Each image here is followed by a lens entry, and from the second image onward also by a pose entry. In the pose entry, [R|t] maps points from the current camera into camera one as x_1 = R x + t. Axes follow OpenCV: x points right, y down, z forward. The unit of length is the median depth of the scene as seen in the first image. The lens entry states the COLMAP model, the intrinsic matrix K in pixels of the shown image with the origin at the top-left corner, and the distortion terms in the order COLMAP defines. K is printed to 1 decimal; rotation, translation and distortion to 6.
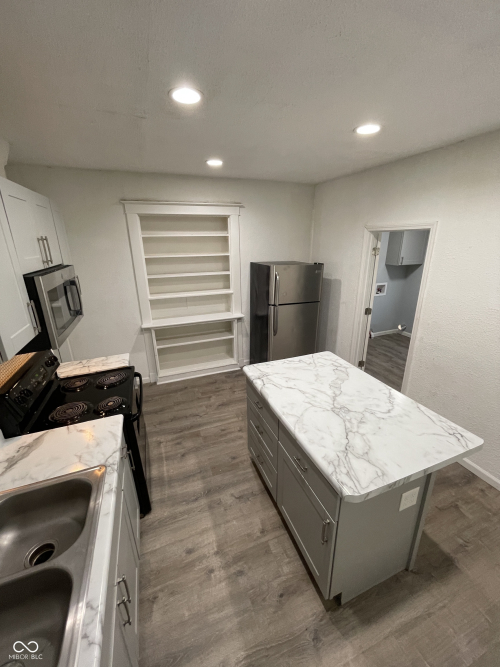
lens RADIAL K [[270.7, 0, 251.0], [0, 270.7, 330.9], [0, 0, 1]] dist [-0.002674, -0.000242]
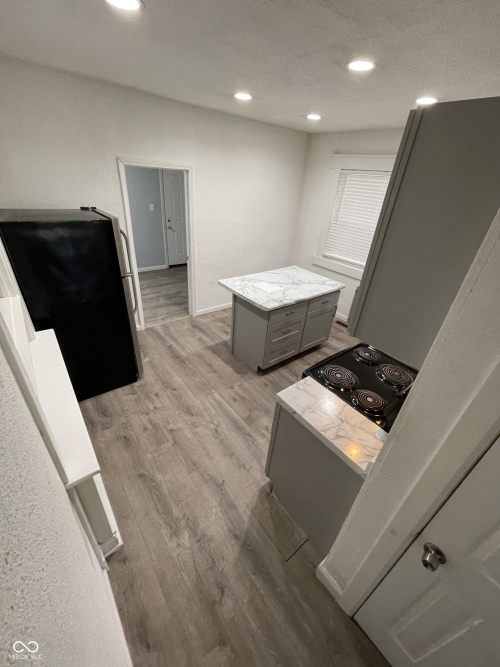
lens RADIAL K [[270.7, 0, 251.0], [0, 270.7, 330.9], [0, 0, 1]] dist [-0.002674, -0.000242]
pose [[-0.302172, -0.490036, 0.817653, -1.000143], [0.235907, 0.792627, 0.562219, -0.453905], [-0.923602, 0.362776, -0.123907, 1.239790]]
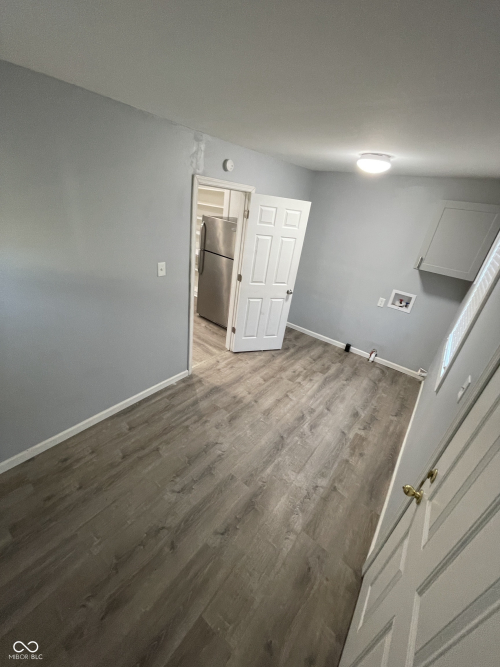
lens RADIAL K [[270.7, 0, 251.0], [0, 270.7, 330.9], [0, 0, 1]] dist [-0.002674, -0.000242]
pose [[0.518984, 0.447618, -0.728213, 1.889623], [-0.396354, 0.880822, 0.258950, -0.261816], [0.757337, 0.154239, 0.634548, 0.659247]]
